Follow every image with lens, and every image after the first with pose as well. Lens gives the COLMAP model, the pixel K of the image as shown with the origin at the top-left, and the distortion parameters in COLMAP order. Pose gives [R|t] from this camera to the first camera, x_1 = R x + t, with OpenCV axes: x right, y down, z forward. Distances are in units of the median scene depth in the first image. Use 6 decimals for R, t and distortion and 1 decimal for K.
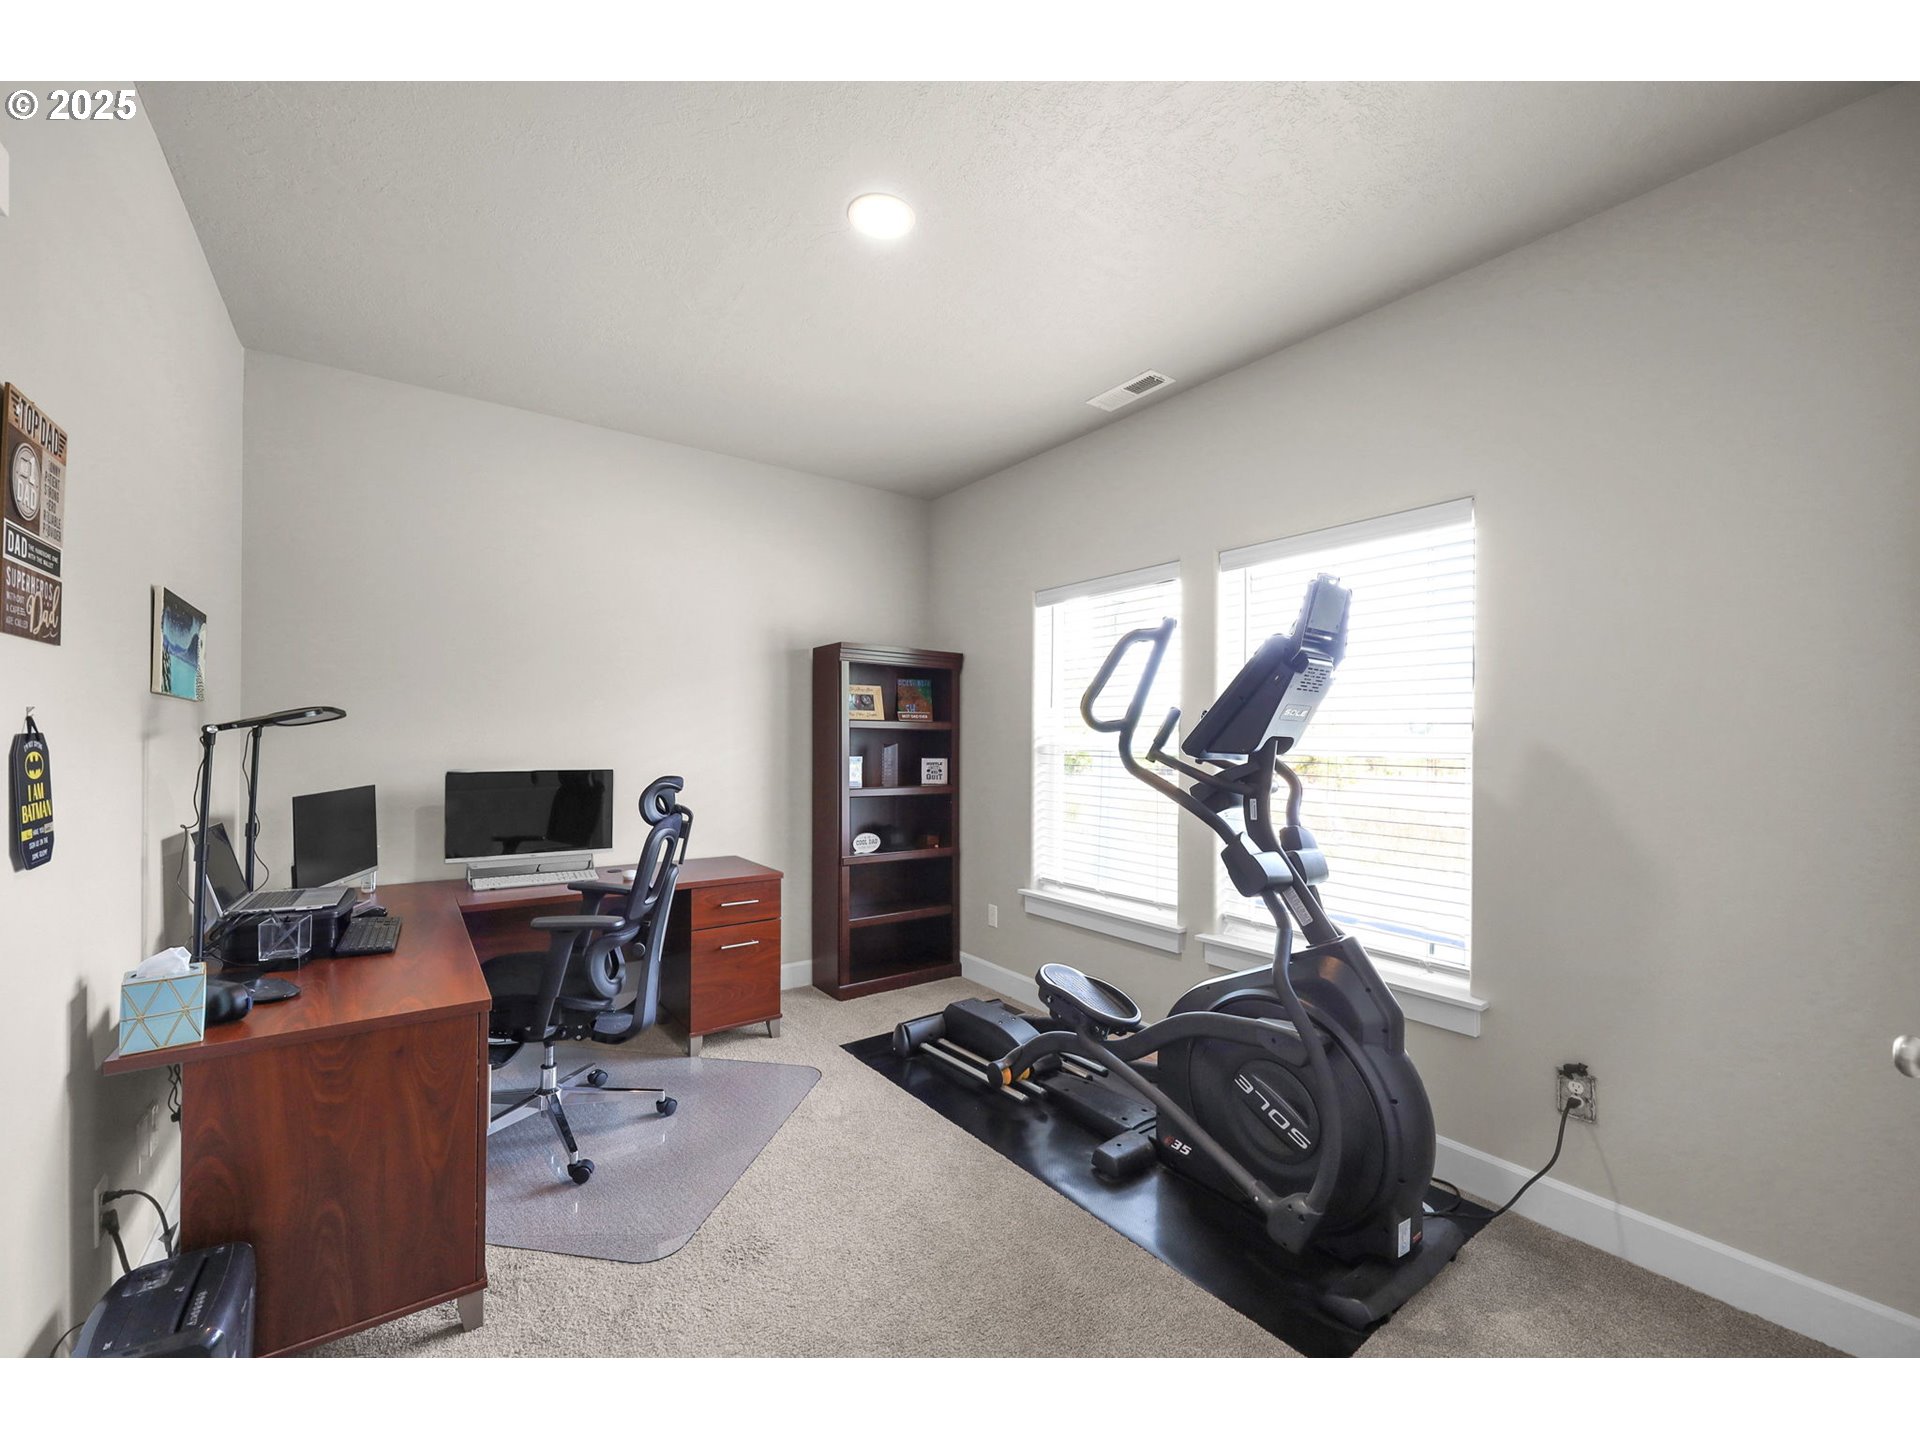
lens RADIAL K [[782.1, 0, 979.5], [0, 782.1, 722.1], [0, 0, 1]] dist [0.001604, 0.000004]
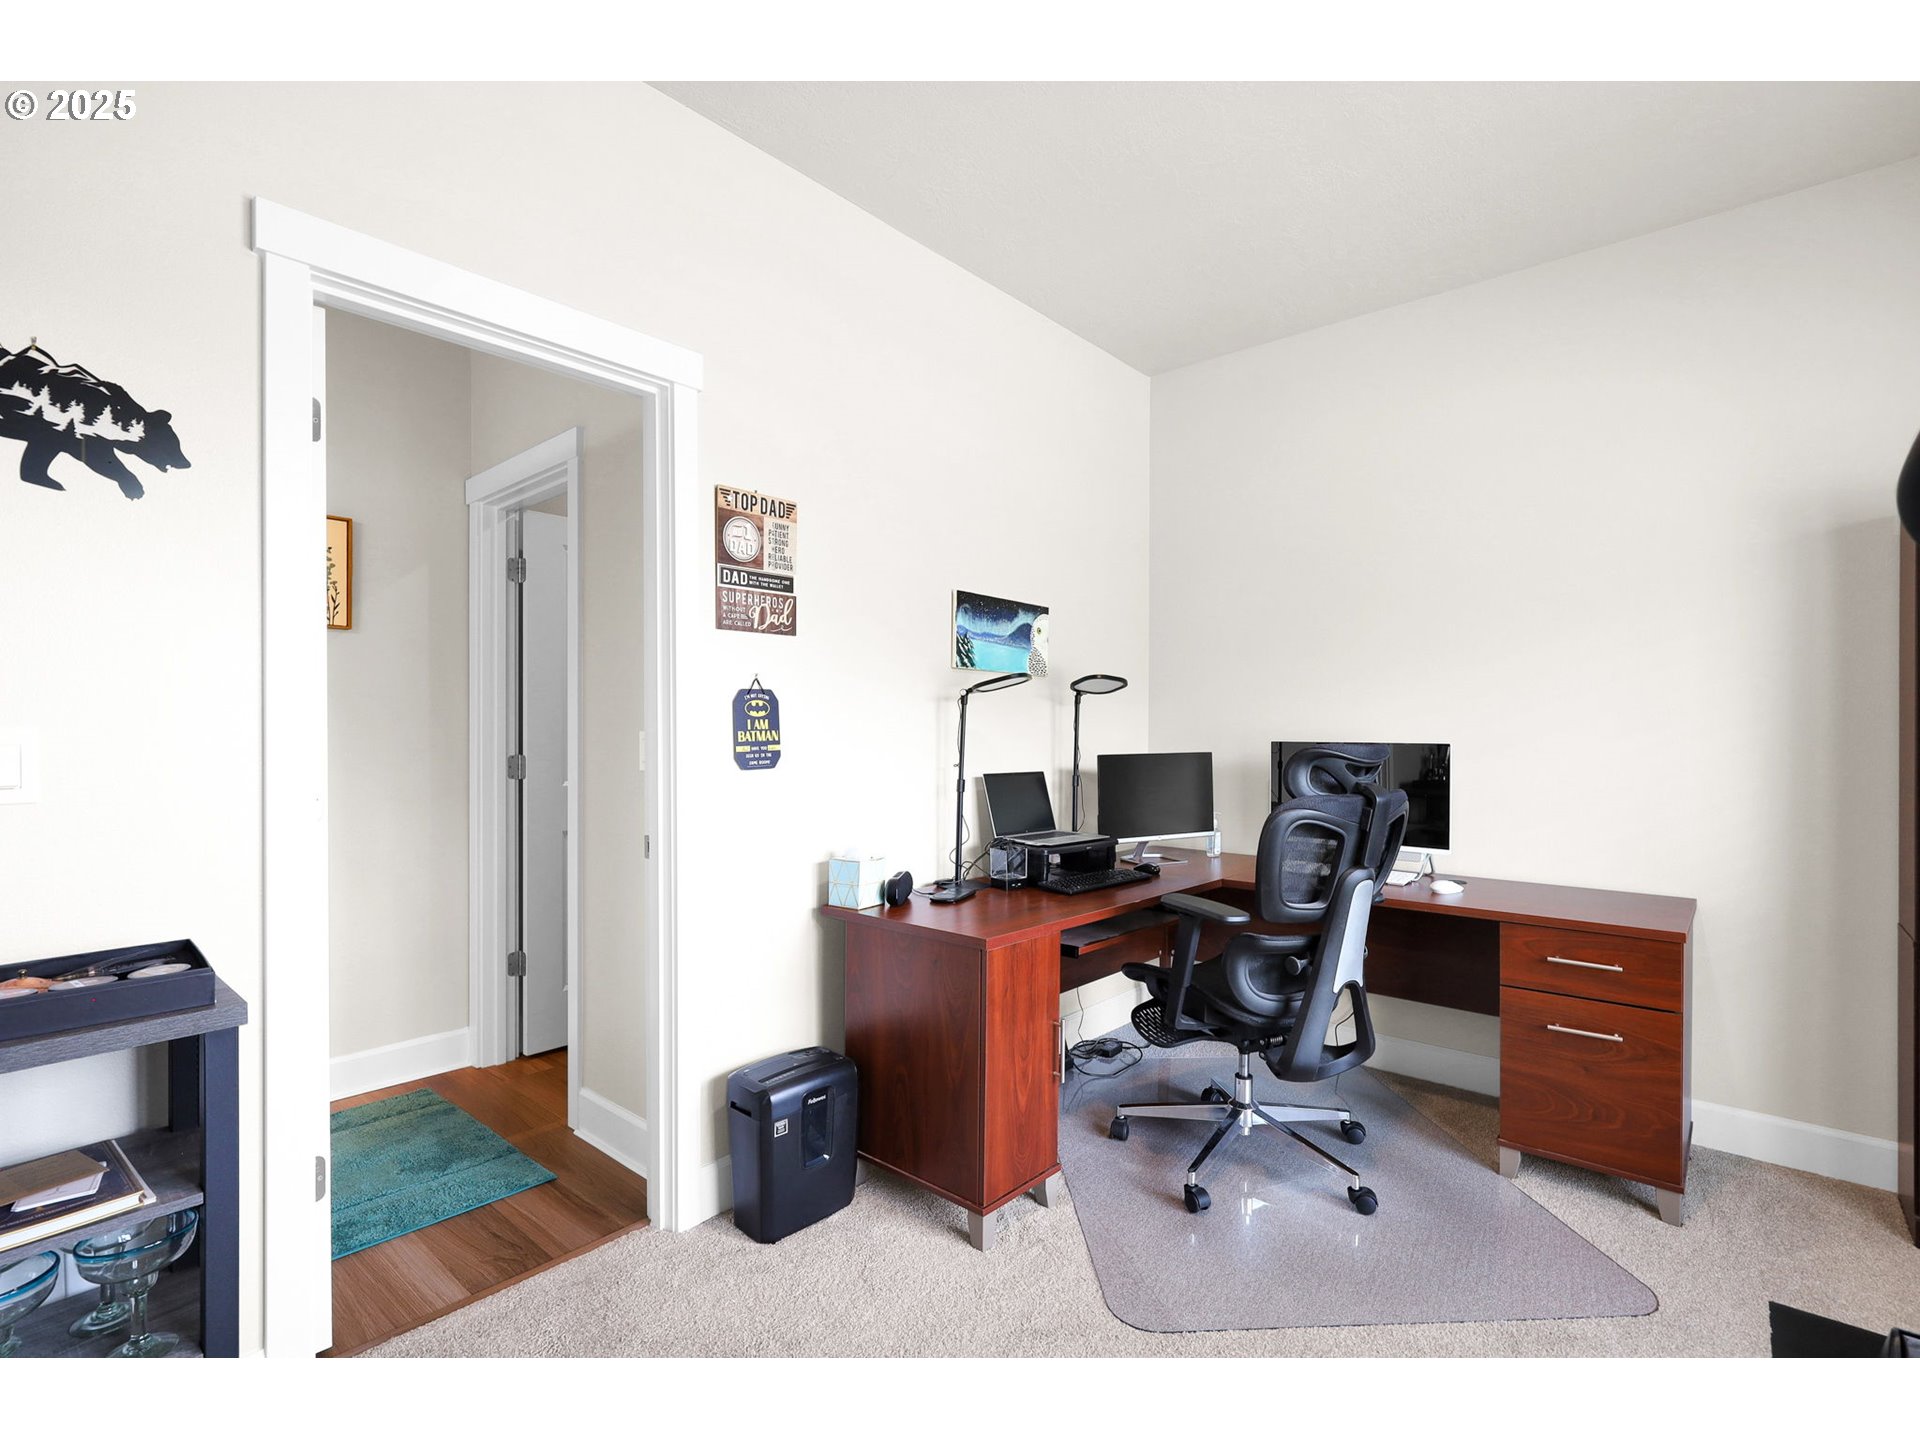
lens RADIAL K [[935.0, 0, 969.7], [0, 935.0, 714.0], [0, 0, 1]] dist [0.000787, 0.000701]
pose [[0.222811, -0.020052, -0.974655, 0.548950], [0.015476, 0.999735, -0.017031, 0.071988], [0.974739, -0.011289, 0.223062, 0.666556]]
